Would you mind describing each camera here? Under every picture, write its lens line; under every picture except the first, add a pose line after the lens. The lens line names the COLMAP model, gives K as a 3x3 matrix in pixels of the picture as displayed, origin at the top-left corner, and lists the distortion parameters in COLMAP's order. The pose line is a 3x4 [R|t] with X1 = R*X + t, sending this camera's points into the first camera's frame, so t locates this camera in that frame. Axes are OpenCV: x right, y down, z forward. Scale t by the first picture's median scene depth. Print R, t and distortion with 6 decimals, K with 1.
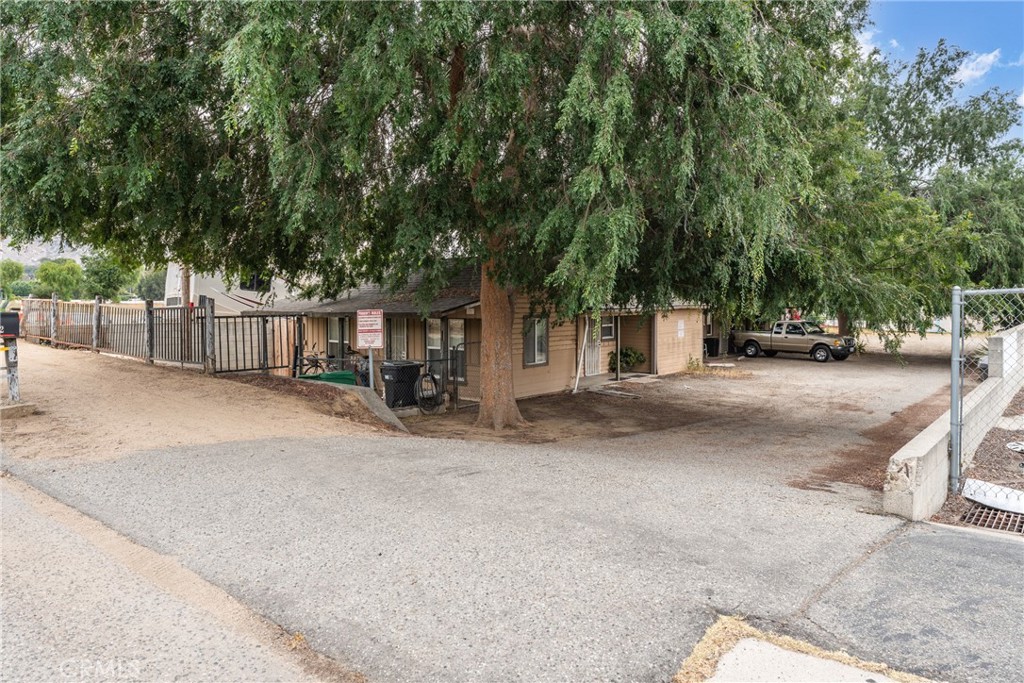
lens RADIAL K [[715.9, 0, 511.9], [0, 715.9, 338.9], [0, 0, 1]] dist [0.002383, 0.000451]
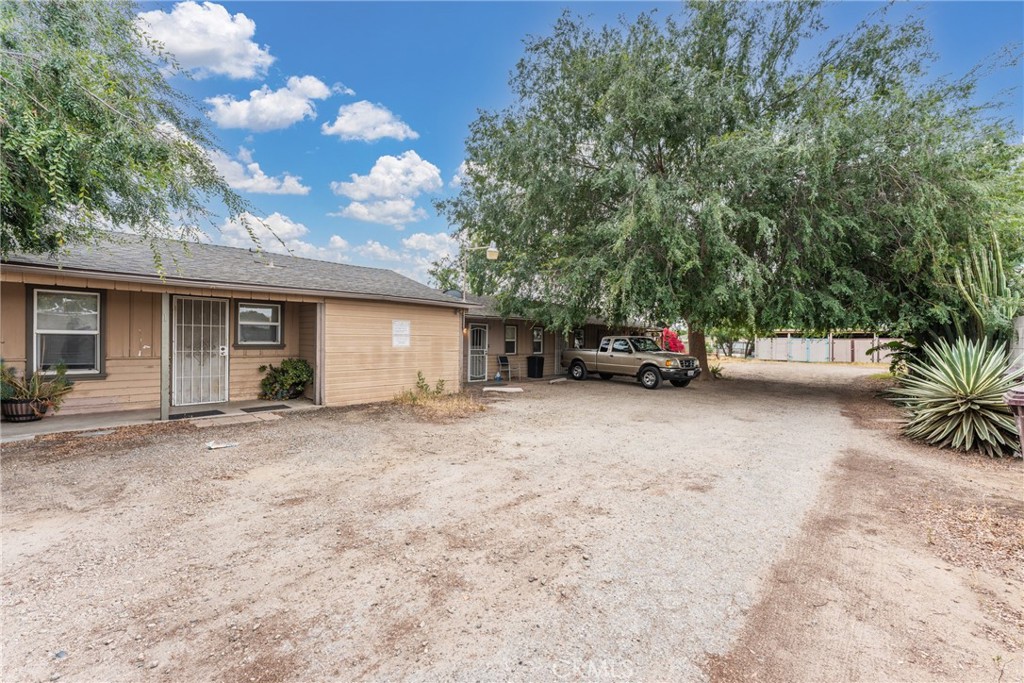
lens RADIAL K [[414.5, 0, 512.2], [0, 414.5, 342.6], [0, 0, 1]] dist [-0.000479, -0.000016]
pose [[0.996748, 0.017556, -0.078641, 0.318434], [-0.021756, 0.998365, -0.052861, 0.010118], [0.077585, 0.054400, 0.995500, 0.552493]]
